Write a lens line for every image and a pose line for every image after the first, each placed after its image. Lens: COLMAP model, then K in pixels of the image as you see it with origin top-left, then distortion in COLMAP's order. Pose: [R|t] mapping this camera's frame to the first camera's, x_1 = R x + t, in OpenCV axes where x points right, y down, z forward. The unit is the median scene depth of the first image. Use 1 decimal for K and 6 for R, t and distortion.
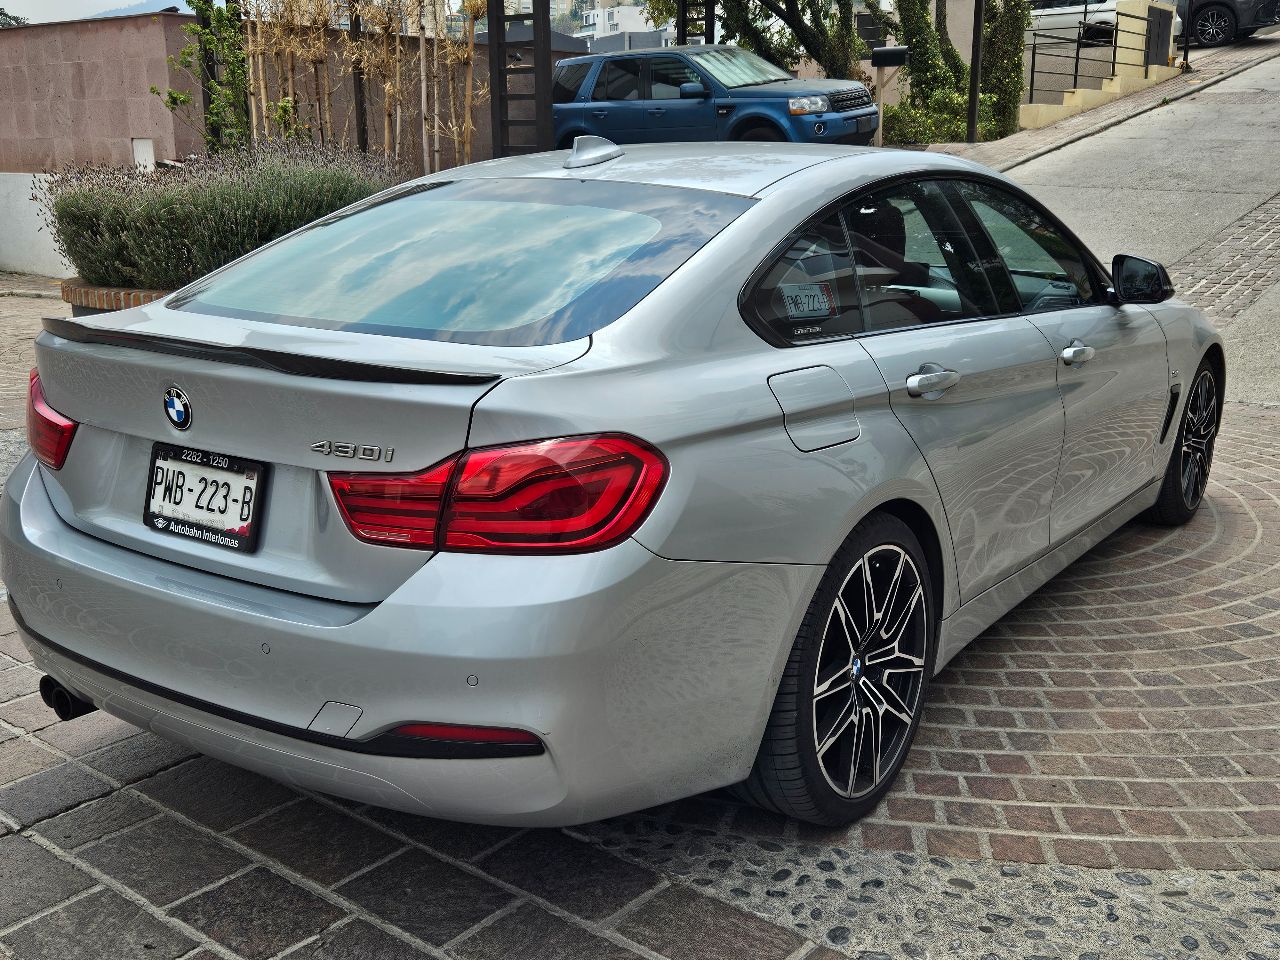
lens RADIAL K [[1305.9, 0, 640.0], [0, 1305.9, 480.0], [0, 0, 1]] dist [0.105122, -0.136707]
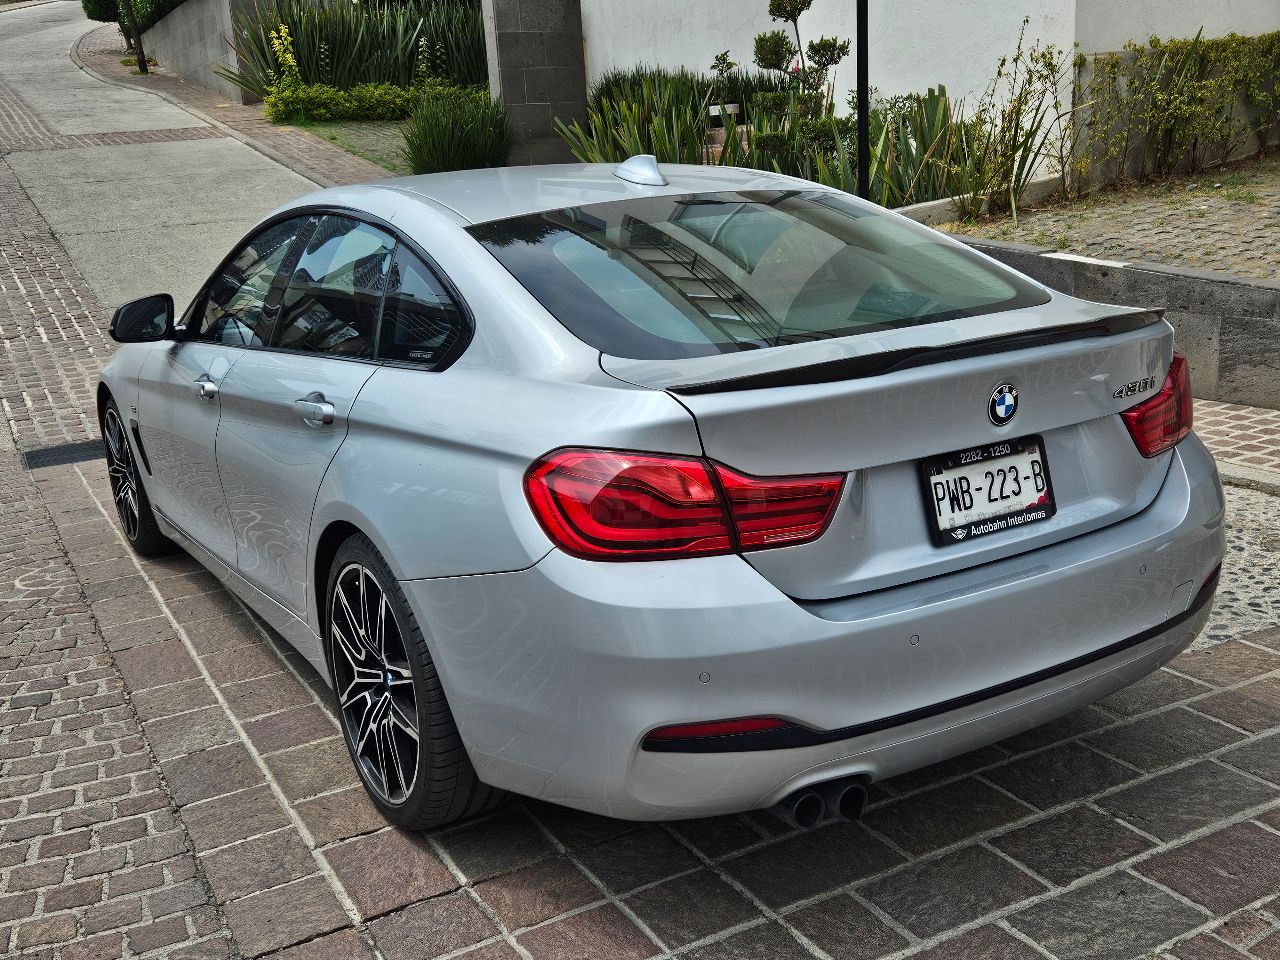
lens RADIAL K [[1305.9, 0, 640.0], [0, 1305.9, 480.0], [0, 0, 1]] dist [0.105122, -0.136707]
pose [[0.401901, -0.249455, 0.881049, -1.178137], [0.277730, 0.950061, 0.142304, -0.189939], [-0.872549, 0.187502, 0.451112, 0.680750]]
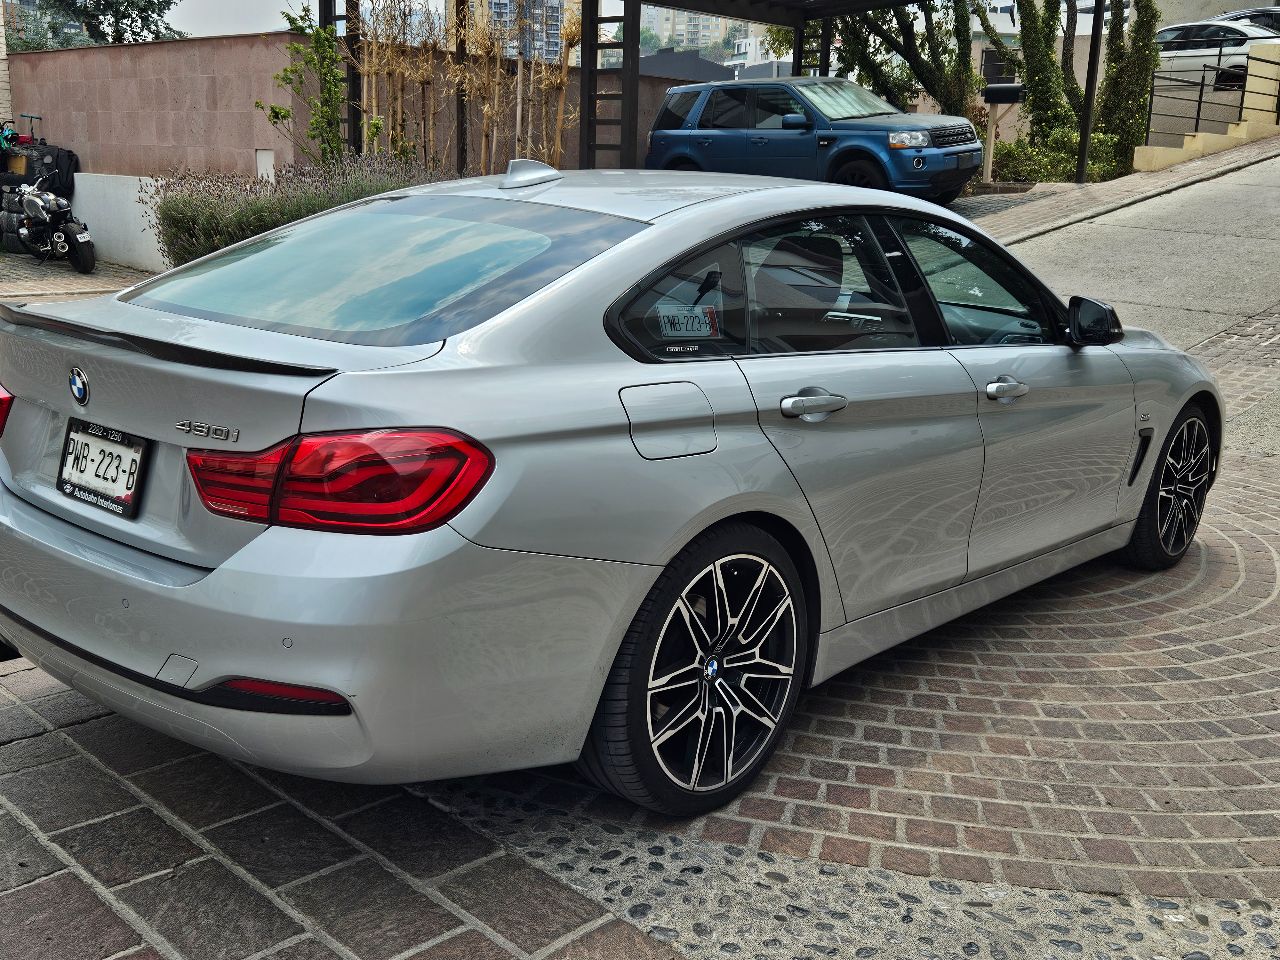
lens RADIAL K [[1305.9, 0, 640.0], [0, 1305.9, 480.0], [0, 0, 1]] dist [0.105122, -0.136707]
pose [[0.993306, 0.060873, -0.098168, 0.203028], [-0.062678, 0.997915, -0.015402, 0.011038], [0.097026, 0.021452, 0.995051, -0.060327]]
